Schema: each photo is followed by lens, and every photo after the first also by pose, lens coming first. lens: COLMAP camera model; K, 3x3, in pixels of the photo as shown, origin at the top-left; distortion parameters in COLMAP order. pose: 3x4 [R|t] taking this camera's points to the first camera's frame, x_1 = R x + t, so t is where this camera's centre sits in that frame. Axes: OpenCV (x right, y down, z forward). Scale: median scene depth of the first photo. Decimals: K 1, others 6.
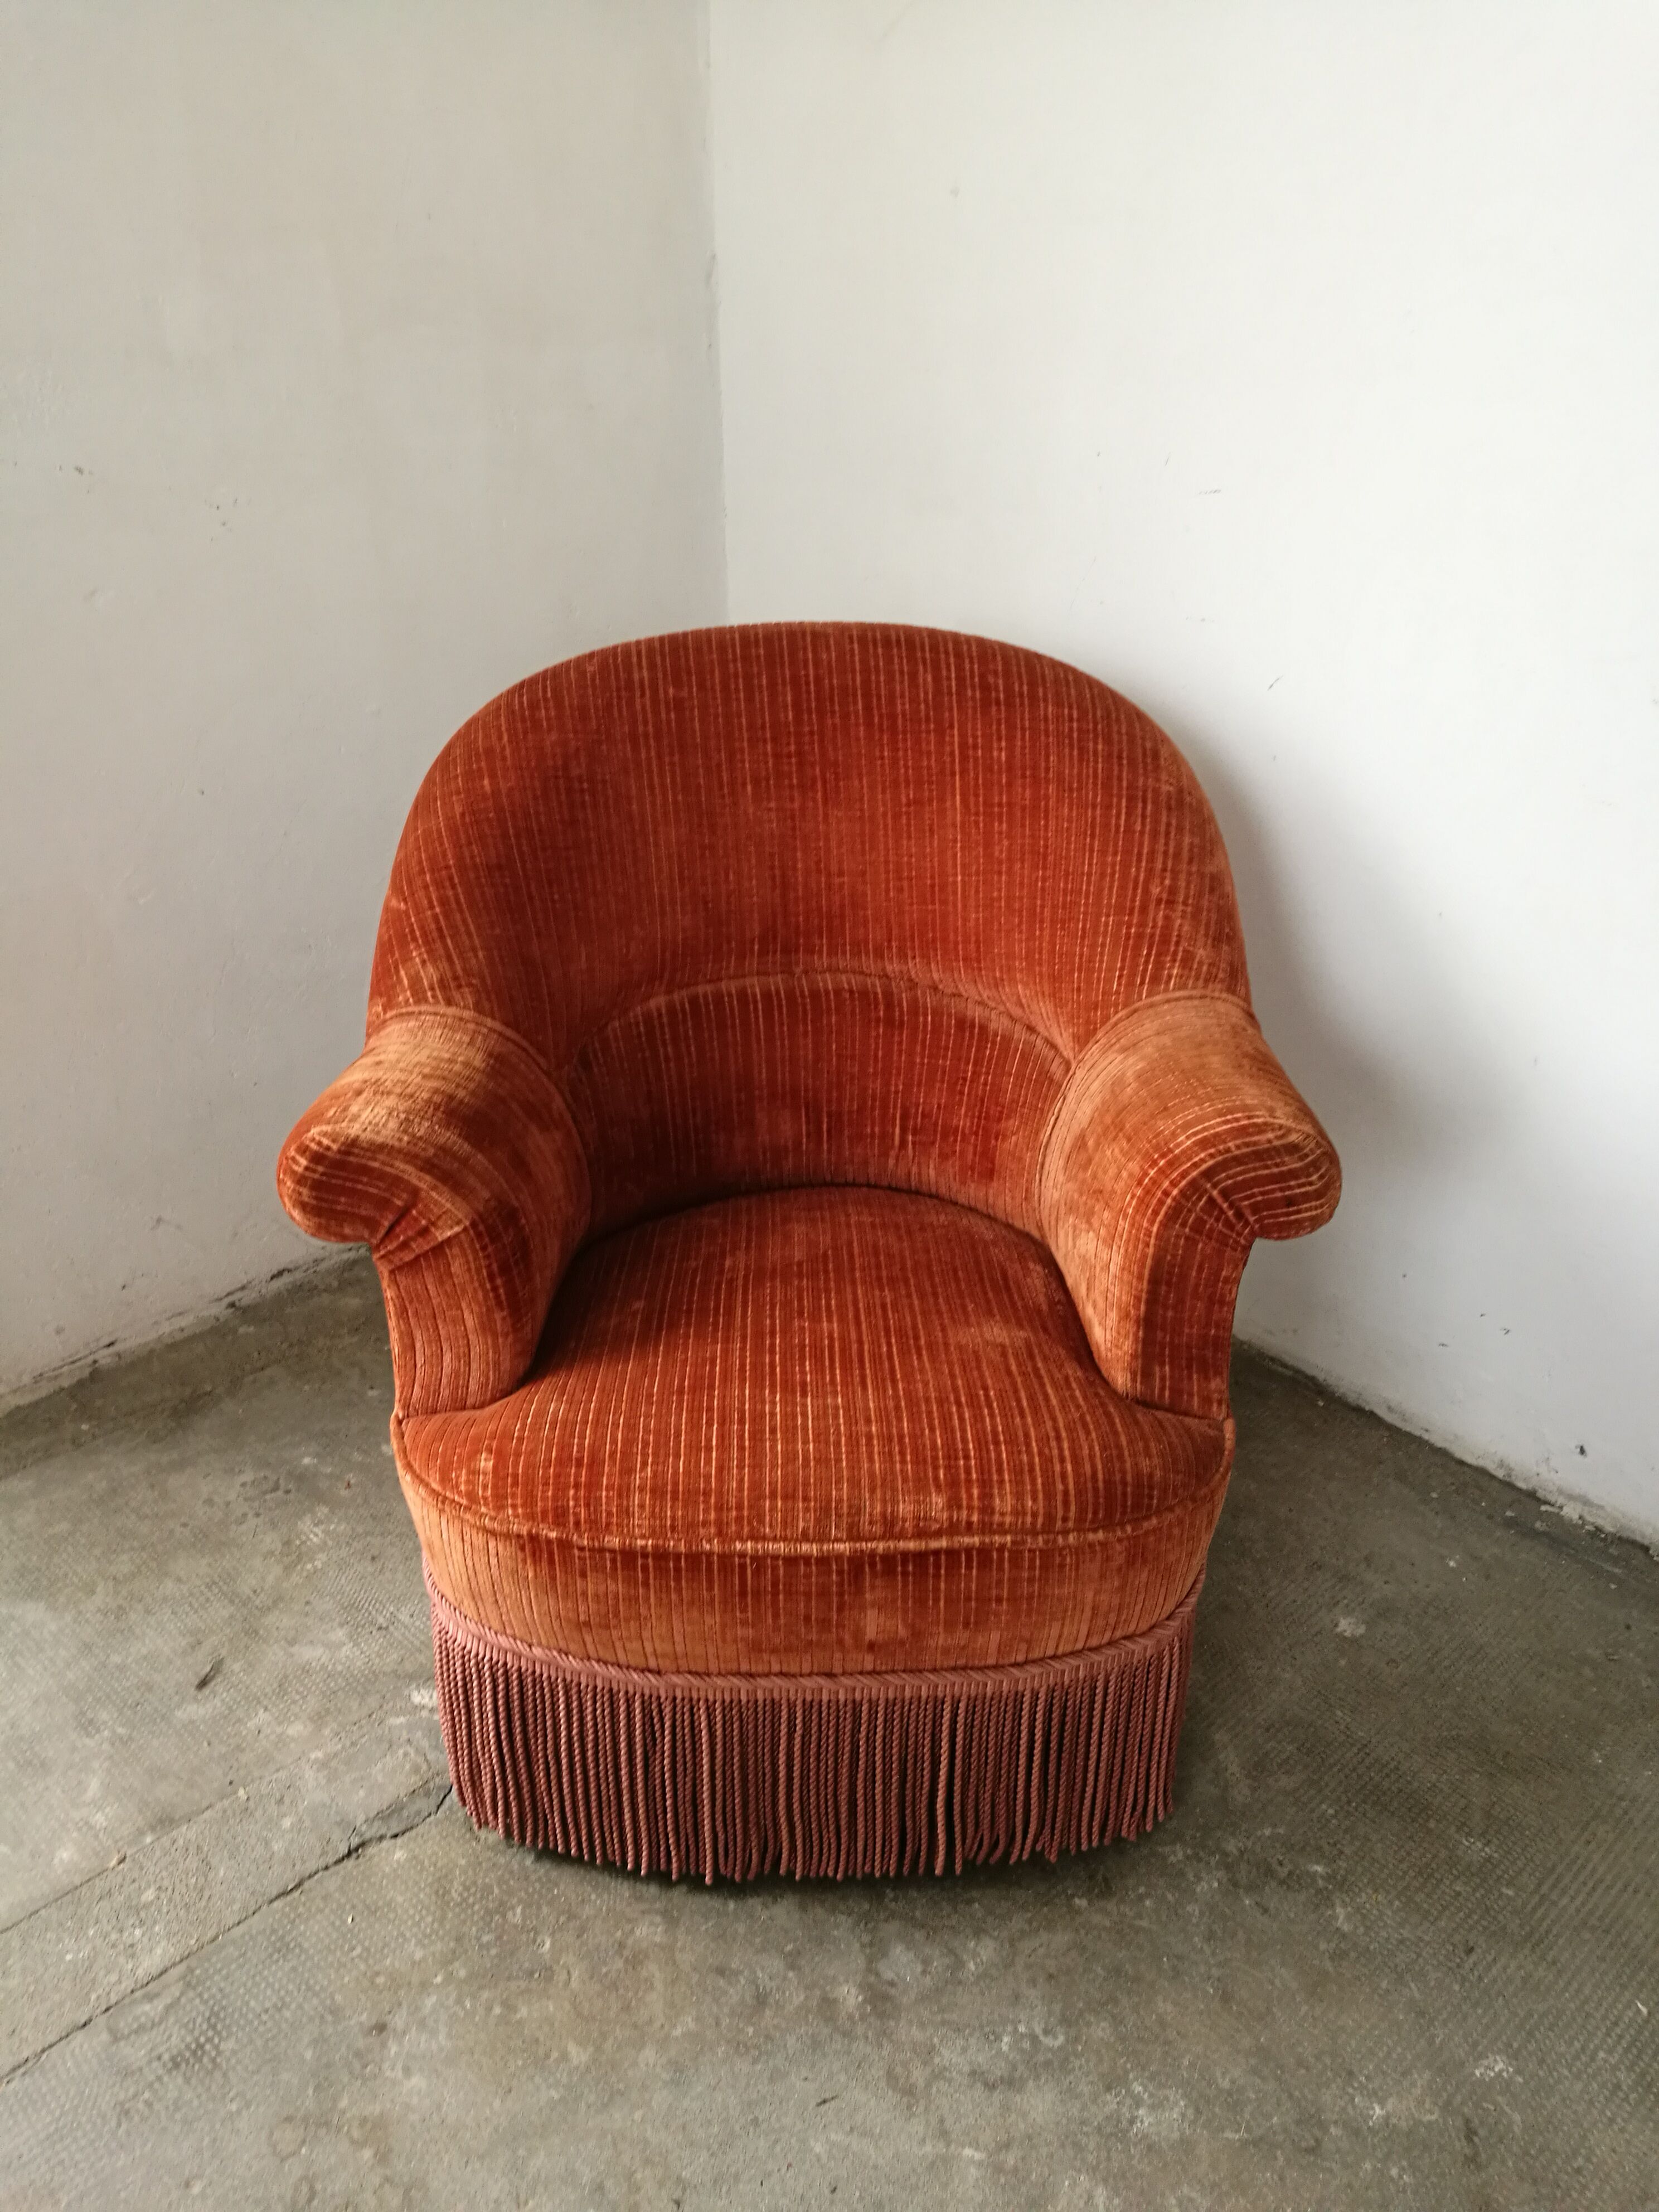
lens RADIAL K [[1706.1, 0, 791.4], [0, 1706.1, 1093.5], [0, 0, 1]] dist [-0.003508, 0.005772]
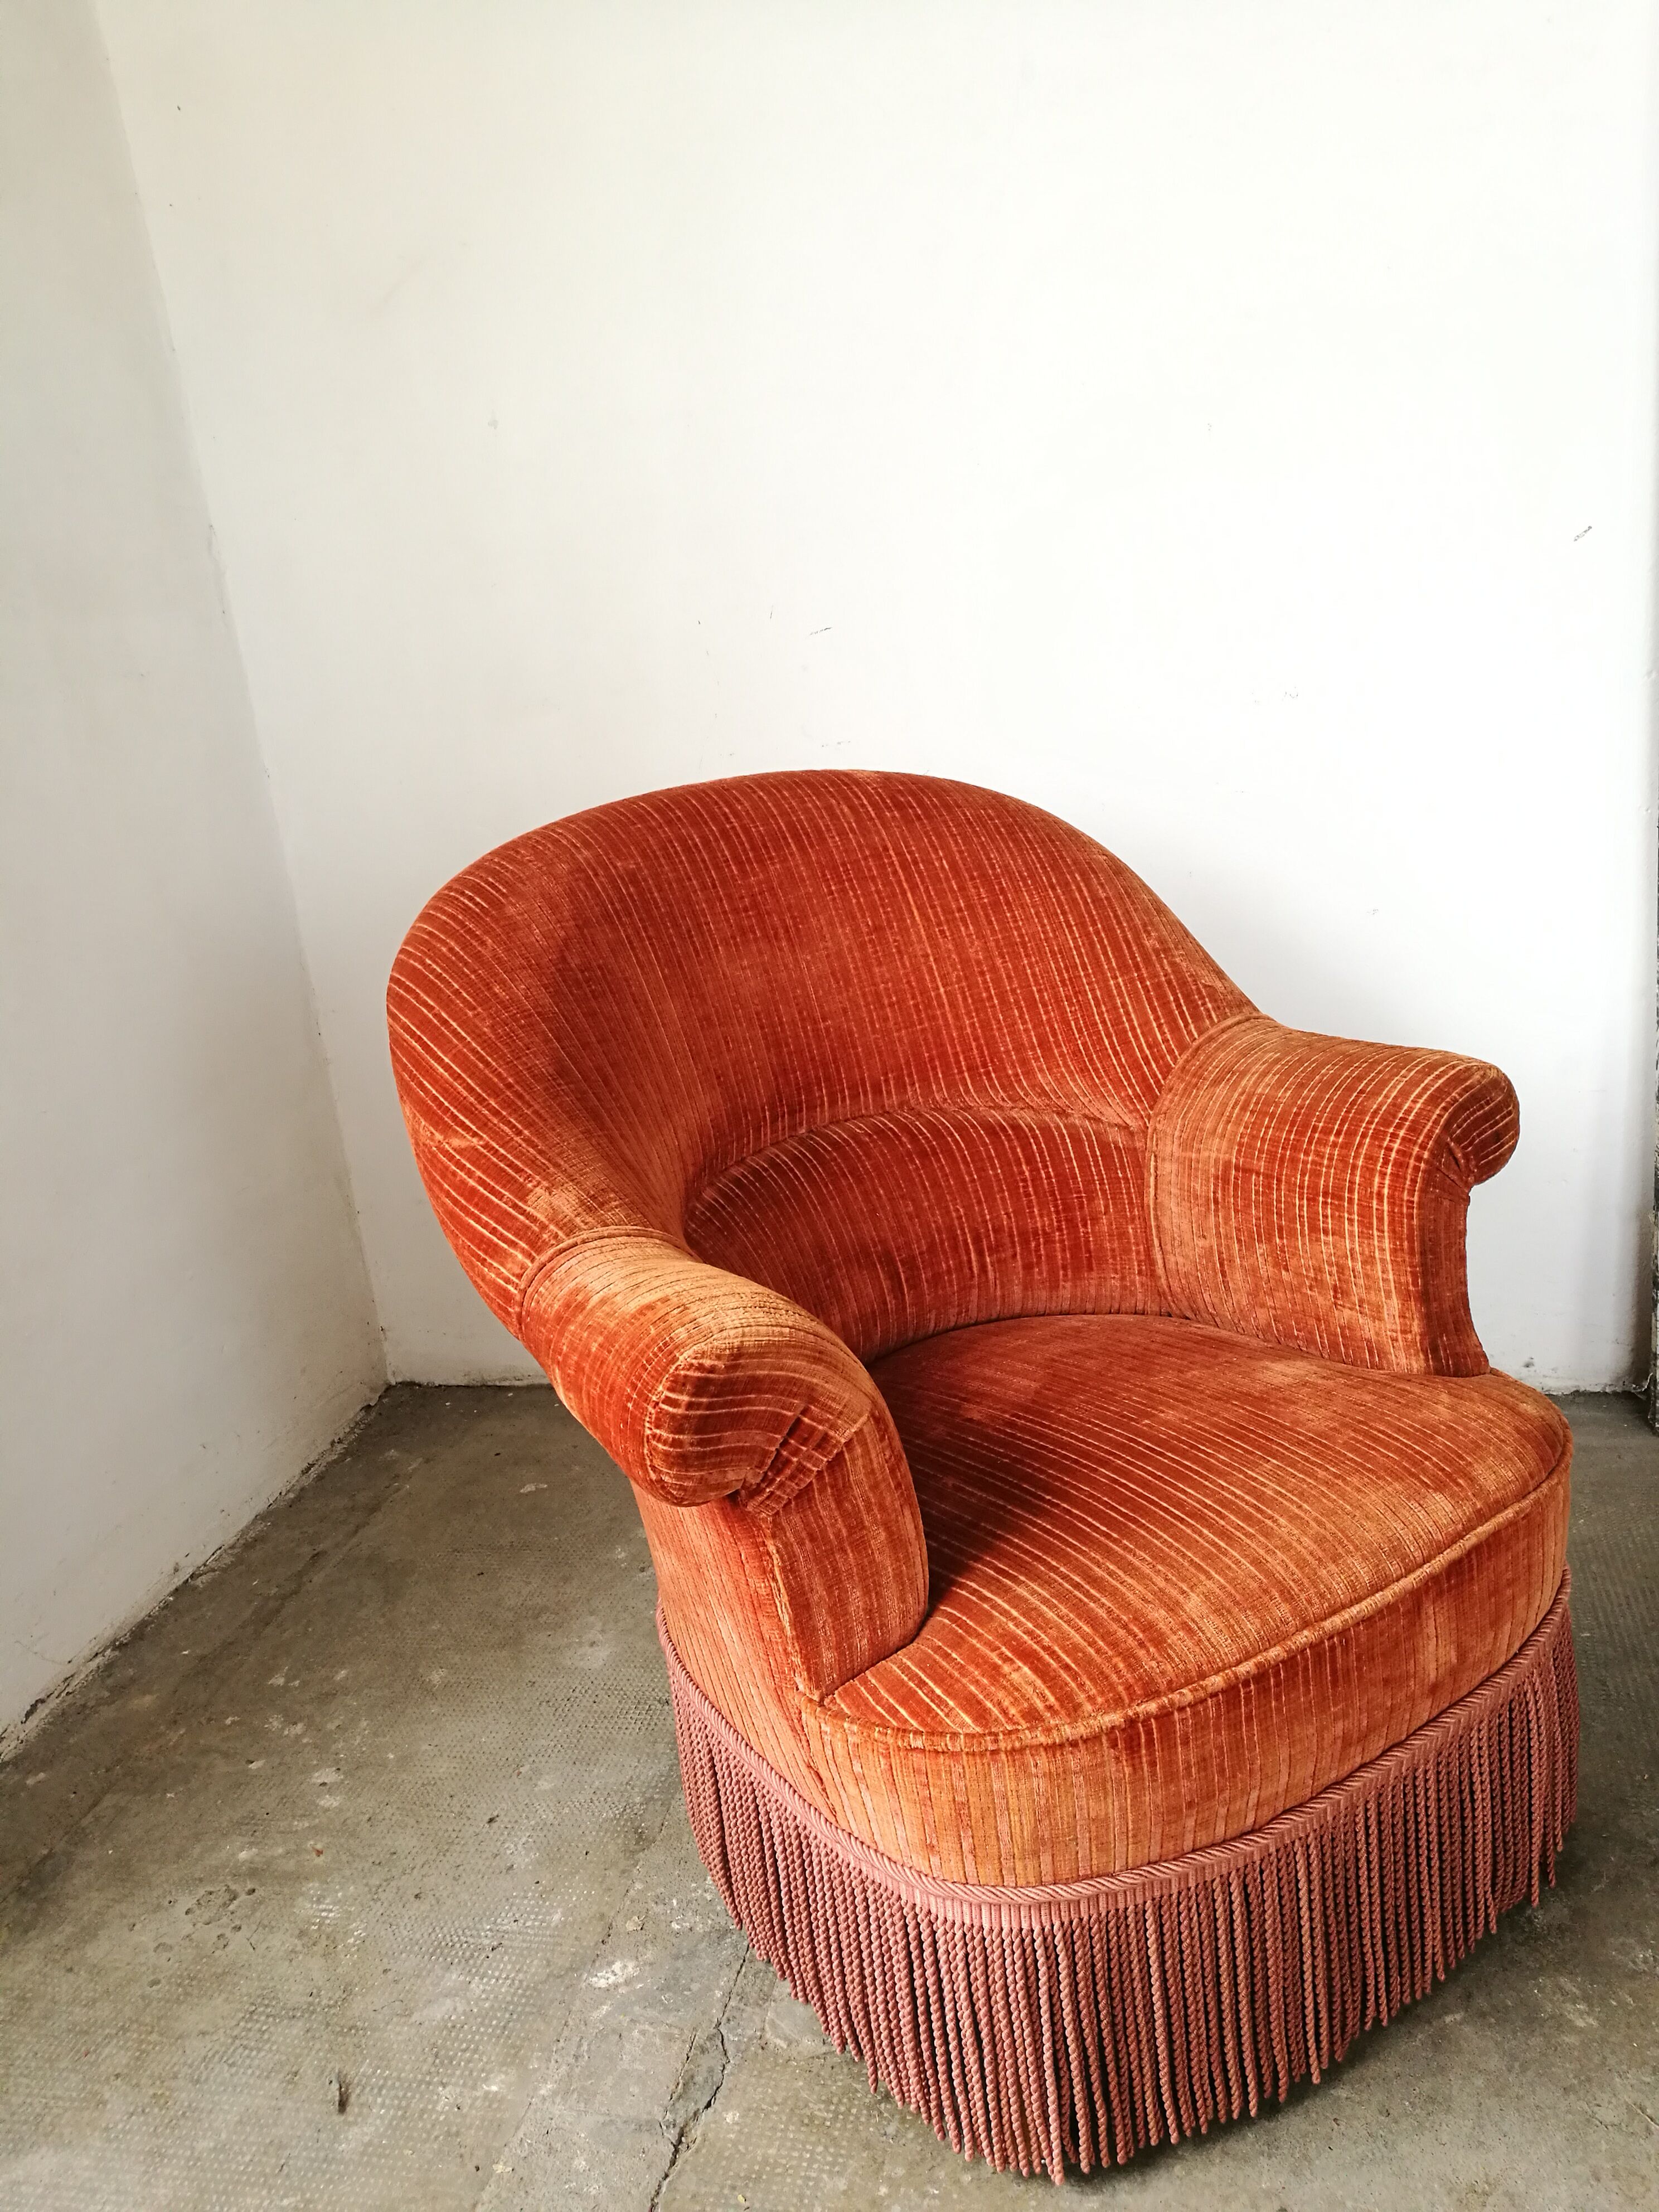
lens RADIAL K [[1706.1, 0, 791.4], [0, 1706.1, 1093.5], [0, 0, 1]] dist [-0.003508, 0.005772]
pose [[0.844720, -0.239740, 0.478510, -0.564877], [0.329932, 0.937233, -0.112868, 0.013000], [-0.421417, 0.253218, 0.870798, 0.253832]]
